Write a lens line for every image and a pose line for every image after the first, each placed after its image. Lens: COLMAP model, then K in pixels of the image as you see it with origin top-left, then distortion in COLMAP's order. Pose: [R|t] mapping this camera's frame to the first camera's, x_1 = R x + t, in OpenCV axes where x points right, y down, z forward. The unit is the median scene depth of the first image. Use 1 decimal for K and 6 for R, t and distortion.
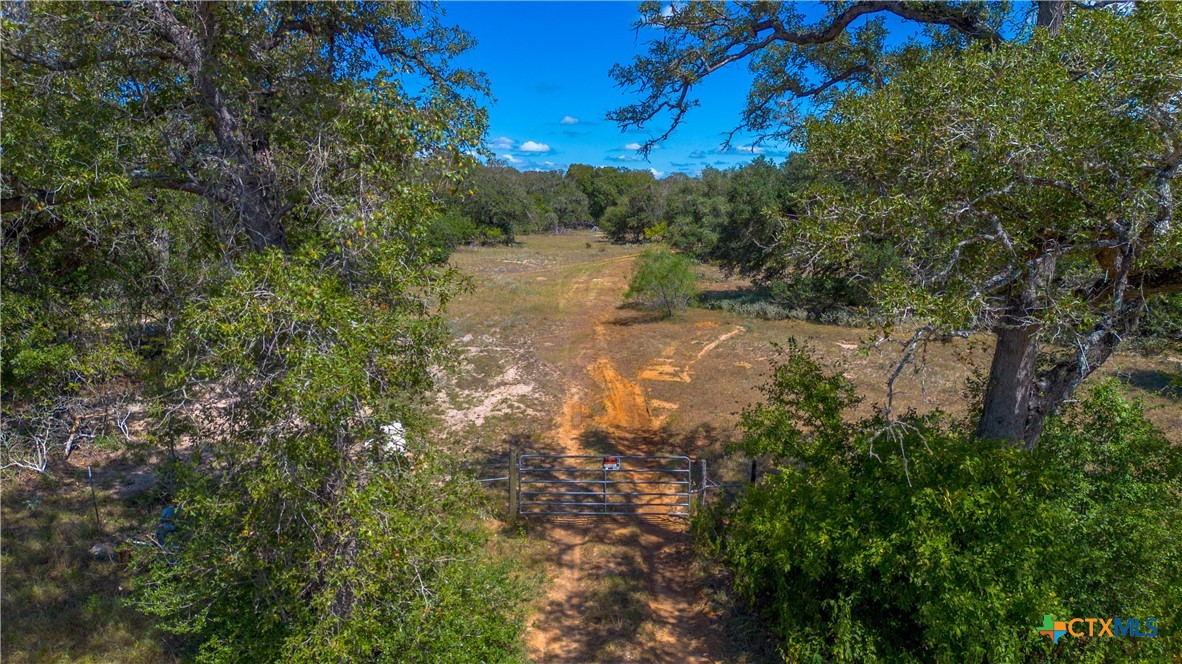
lens RADIAL K [[857.9, 0, 591.0], [0, 857.9, 332.0], [0, 0, 1]] dist [0.113717, -0.103698]
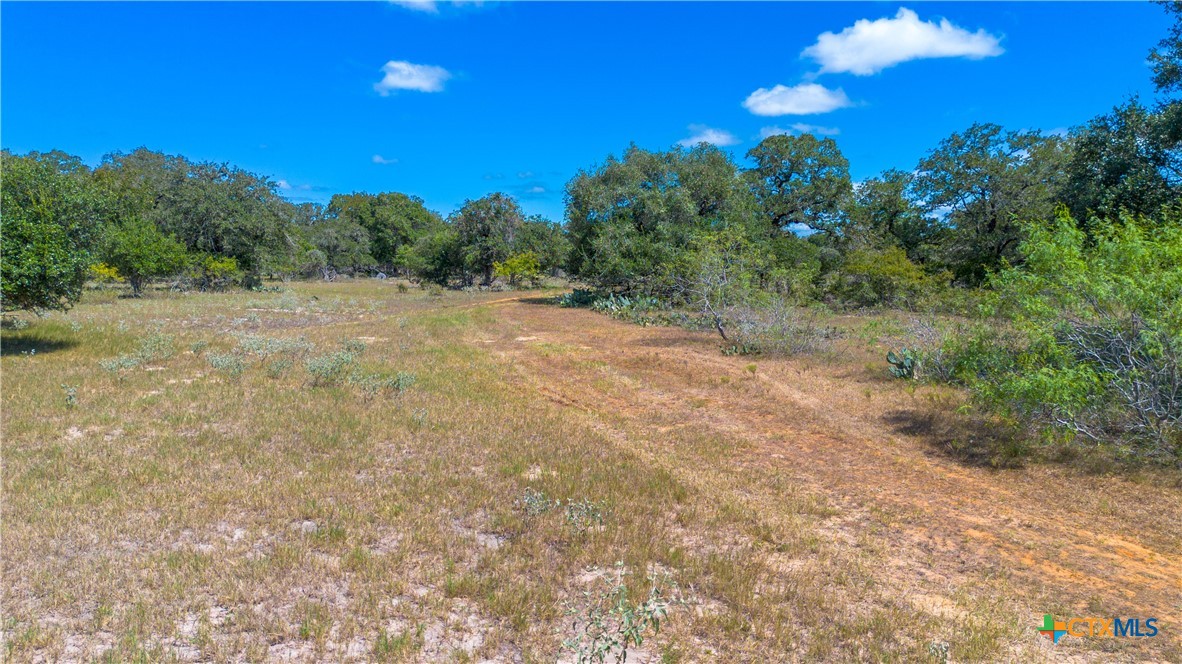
lens RADIAL K [[857.9, 0, 591.0], [0, 857.9, 332.0], [0, 0, 1]] dist [0.113717, -0.103698]
pose [[0.956918, -0.014105, 0.290014, -0.050112], [0.037828, 0.996363, -0.076357, -0.021339], [-0.287882, 0.084038, 0.953971, 0.400272]]
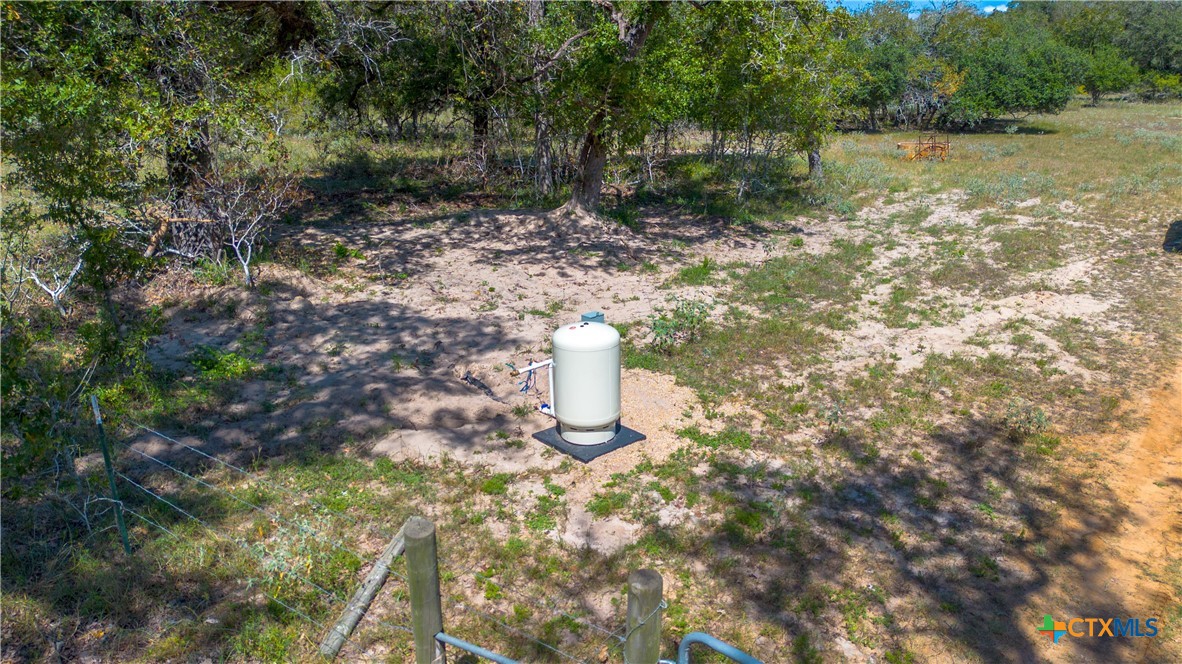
lens RADIAL K [[857.9, 0, 591.0], [0, 857.9, 332.0], [0, 0, 1]] dist [0.113717, -0.103698]
pose [[0.770838, 0.188761, -0.608423, 0.000865], [-0.103769, 0.979541, 0.172429, 0.007823], [0.628523, -0.069780, 0.774655, 0.137933]]
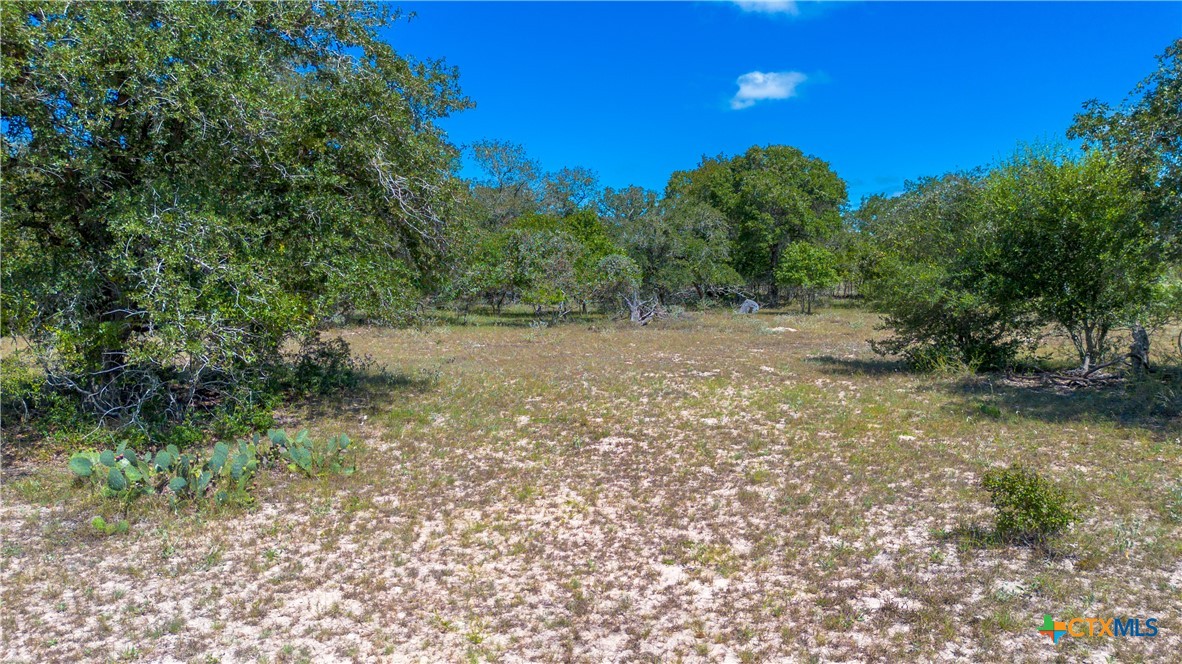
lens RADIAL K [[857.9, 0, 591.0], [0, 857.9, 332.0], [0, 0, 1]] dist [0.113717, -0.103698]
pose [[0.994845, 0.008151, -0.101078, -0.033016], [-0.017810, 0.995315, -0.095033, -0.105858], [0.099830, 0.096344, 0.990329, 0.906830]]
